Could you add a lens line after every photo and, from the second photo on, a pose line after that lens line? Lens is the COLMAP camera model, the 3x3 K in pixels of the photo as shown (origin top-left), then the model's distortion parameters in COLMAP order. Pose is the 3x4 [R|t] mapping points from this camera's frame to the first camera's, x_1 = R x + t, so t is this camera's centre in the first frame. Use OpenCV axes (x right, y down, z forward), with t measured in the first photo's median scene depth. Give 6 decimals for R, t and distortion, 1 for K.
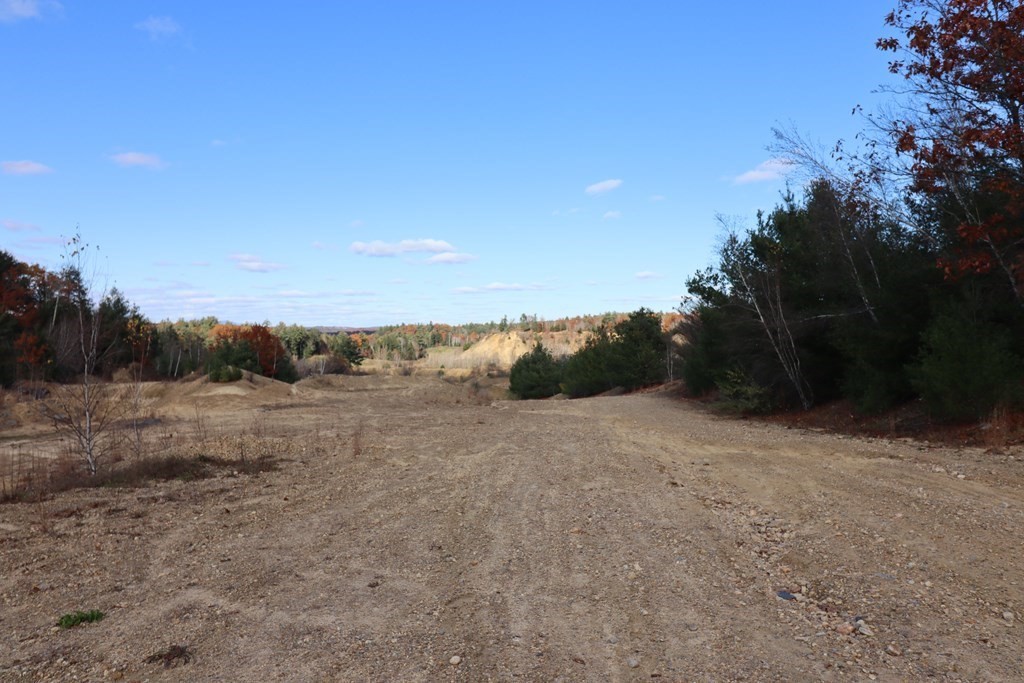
lens RADIAL K [[808.5, 0, 510.3], [0, 808.5, 340.7], [0, 0, 1]] dist [0.026812, -0.010653]
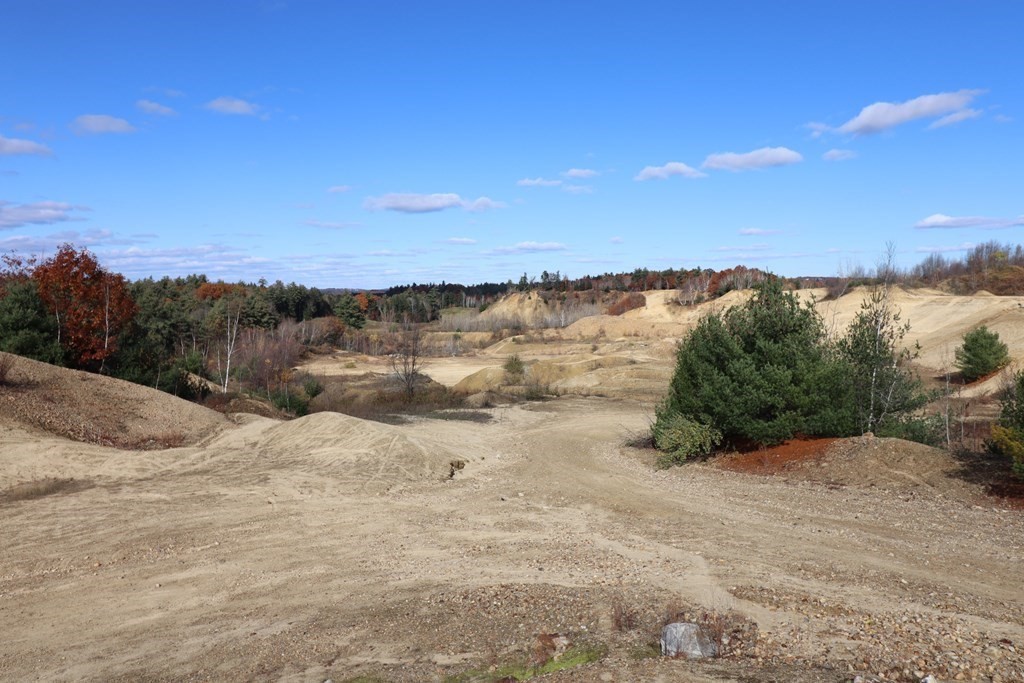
lens RADIAL K [[808.5, 0, 509.9], [0, 808.5, 331.2], [0, 0, 1]] dist [0.026812, -0.010653]
pose [[0.999878, -0.002870, -0.015369, -0.065185], [0.003421, 0.999348, 0.035932, 0.010046], [0.015256, -0.035980, 0.999236, 0.573771]]
